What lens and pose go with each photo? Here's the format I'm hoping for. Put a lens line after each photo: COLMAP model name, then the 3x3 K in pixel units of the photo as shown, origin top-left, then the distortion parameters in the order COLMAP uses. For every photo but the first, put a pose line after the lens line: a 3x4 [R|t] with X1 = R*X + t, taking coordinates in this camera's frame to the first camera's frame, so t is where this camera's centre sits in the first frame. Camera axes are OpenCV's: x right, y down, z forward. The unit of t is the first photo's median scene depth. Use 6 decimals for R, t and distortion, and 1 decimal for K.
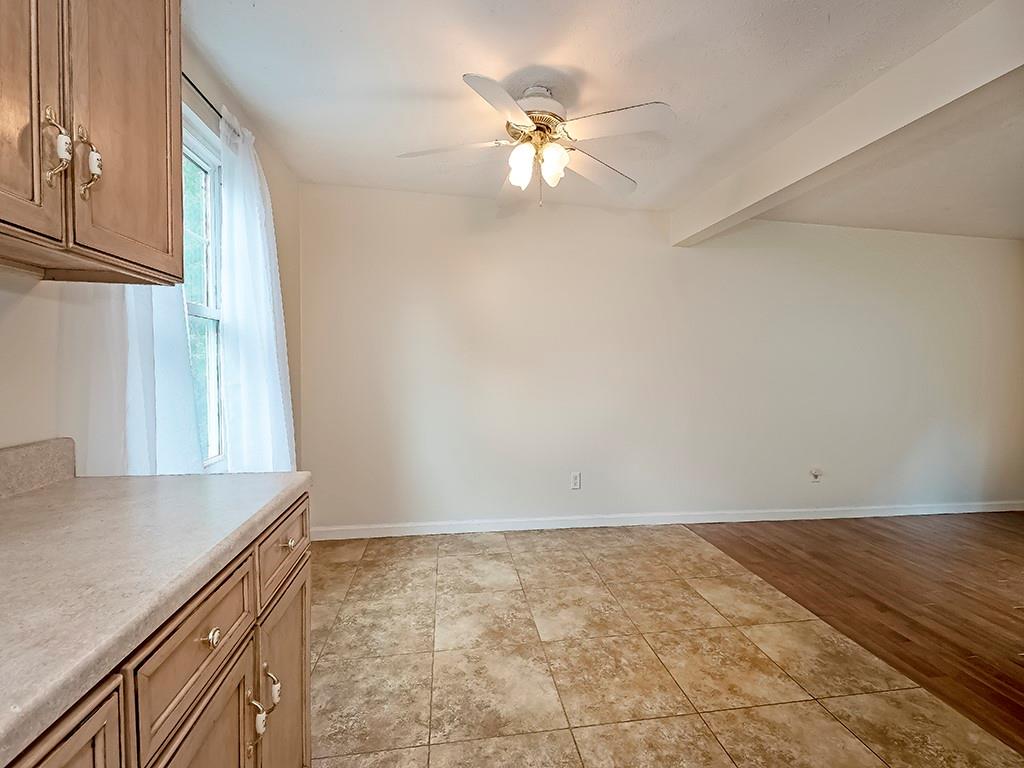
lens RADIAL K [[446.3, 0, 513.4], [0, 446.3, 387.7], [0, 0, 1]] dist [0.005221, -0.002099]
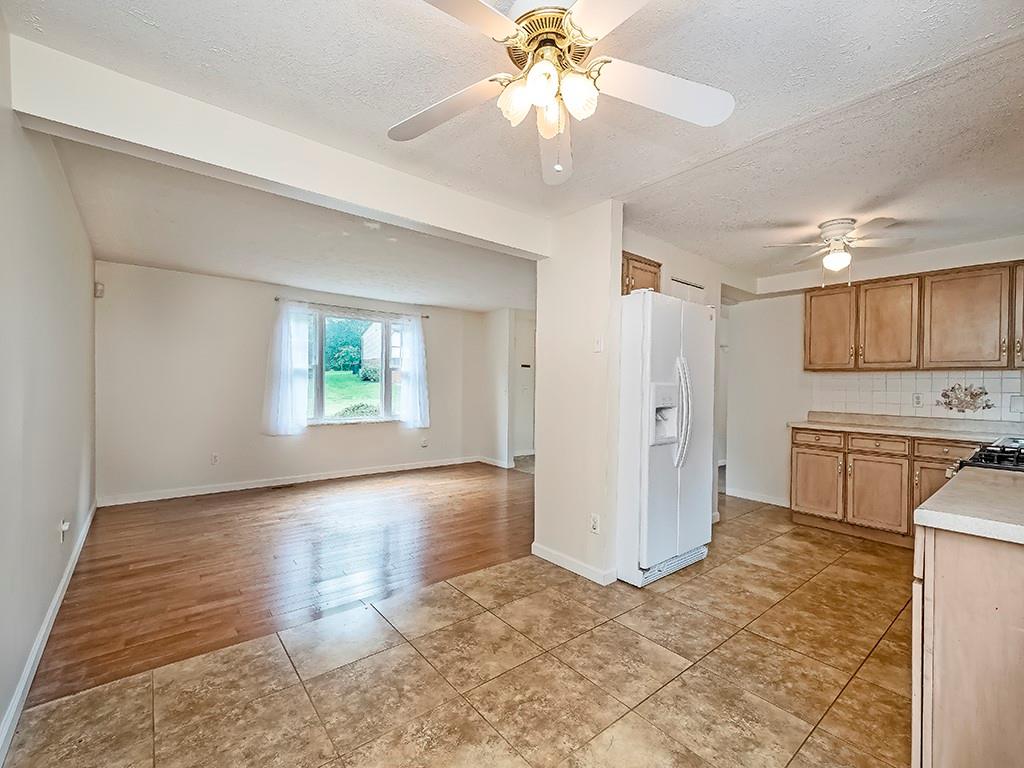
lens RADIAL K [[446.3, 0, 514.4], [0, 446.3, 384.6], [0, 0, 1]] dist [0.005221, -0.002099]
pose [[-0.508530, -0.022263, 0.860756, -0.507928], [0.022308, 0.998989, 0.039018, -0.083747], [-0.860755, 0.039043, -0.507520, 1.347042]]
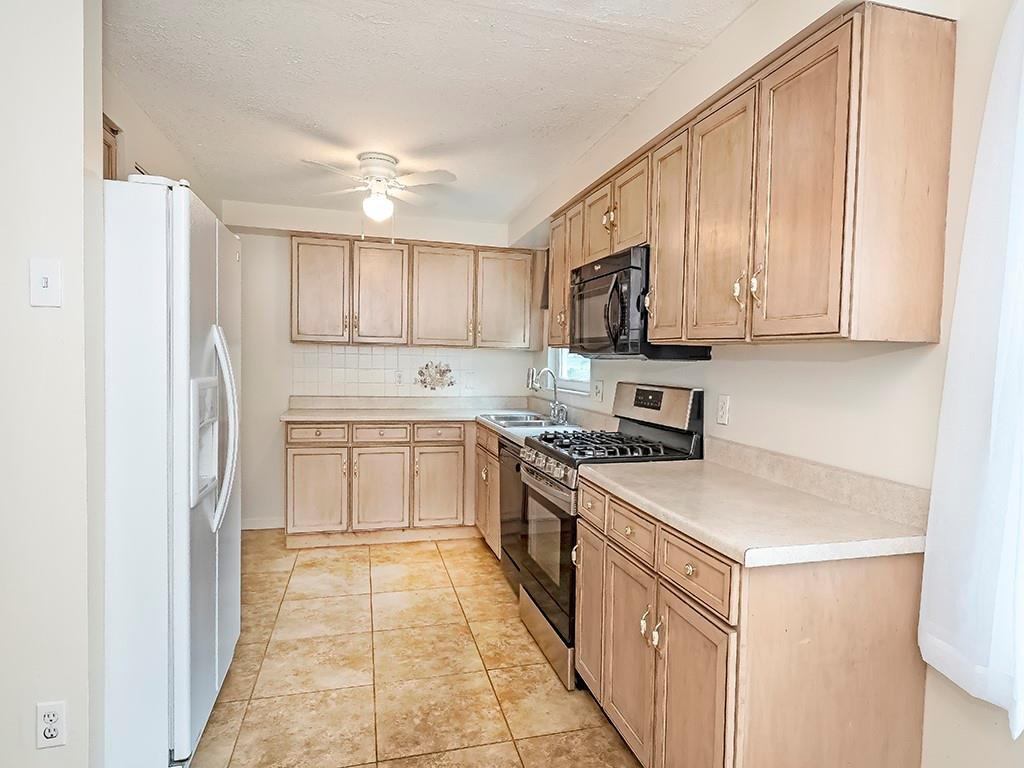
lens RADIAL K [[578.7, 0, 516.9], [0, 578.7, 380.0], [0, 0, 1]] dist [0.001371, -0.000917]
pose [[-0.993317, -0.030205, -0.111392, 0.061315], [-0.040245, 0.995217, 0.089010, -0.120272], [0.108171, 0.092899, -0.989782, 1.196877]]
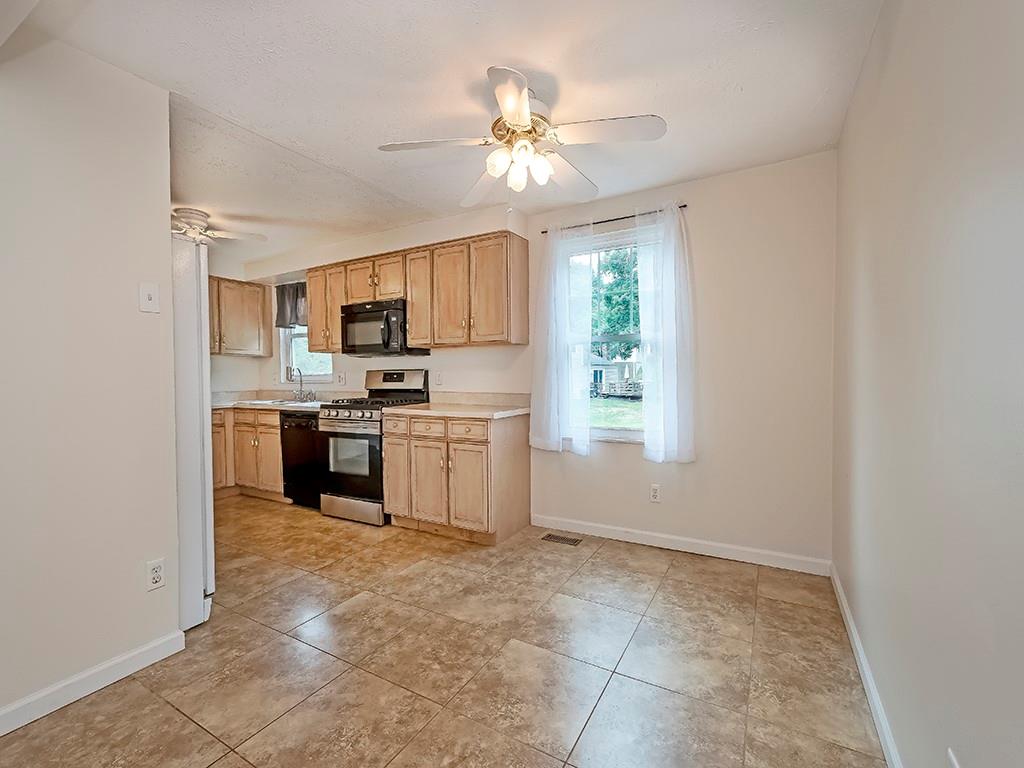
lens RADIAL K [[446.3, 0, 523.8], [0, 446.3, 379.7], [0, 0, 1]] dist [0.005221, -0.002099]
pose [[-0.615170, 0.005382, -0.788376, 0.822661], [-0.038217, 0.998598, 0.036637, -0.051043], [0.787467, 0.052667, -0.614102, 1.579372]]
